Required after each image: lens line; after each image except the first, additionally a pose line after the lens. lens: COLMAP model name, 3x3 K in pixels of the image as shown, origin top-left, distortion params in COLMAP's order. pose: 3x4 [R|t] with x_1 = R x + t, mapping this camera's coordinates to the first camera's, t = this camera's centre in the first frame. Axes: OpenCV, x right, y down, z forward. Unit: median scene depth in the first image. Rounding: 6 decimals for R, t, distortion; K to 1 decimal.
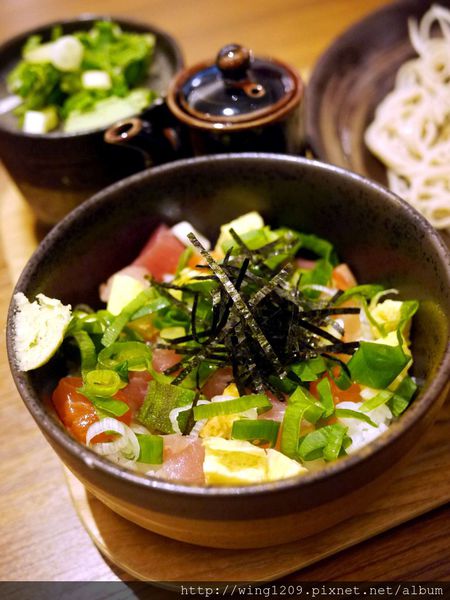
lens RADIAL K [[703.1, 0, 225.0], [0, 703.1, 300.0], [0, 0, 1]] dist [-0.012265, 0.040884]
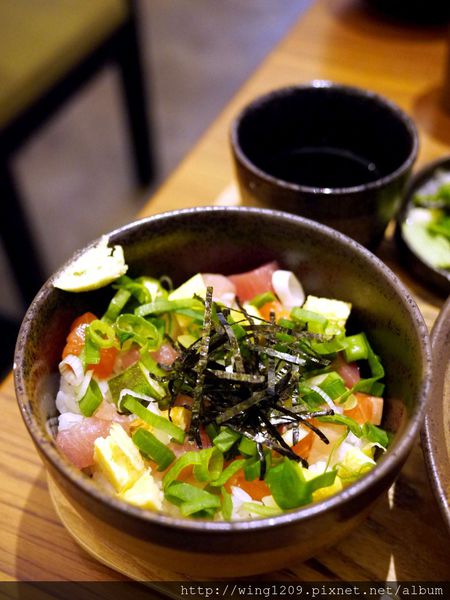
lens RADIAL K [[703.1, 0, 225.0], [0, 703.1, 300.0], [0, 0, 1]] dist [-0.012265, 0.040884]
pose [[0.694396, 0.576289, -0.430936, 0.419600], [-0.581192, 0.802262, 0.136348, -0.197456], [0.424300, 0.155777, 0.892022, 0.020808]]
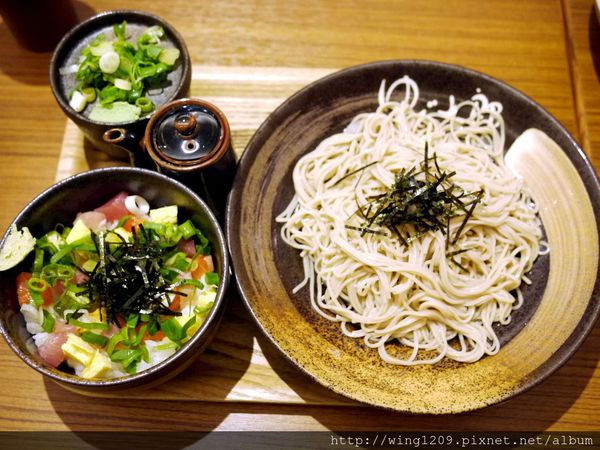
lens RADIAL K [[703.1, 0, 300.0], [0, 703.1, 225.0], [0, 0, 1]] dist [-0.012265, 0.040884]
pose [[0.917419, 0.391453, -0.071462, 0.536864], [-0.353718, 0.884512, 0.304174, -0.831201], [0.182279, -0.253777, 0.949932, -0.646479]]
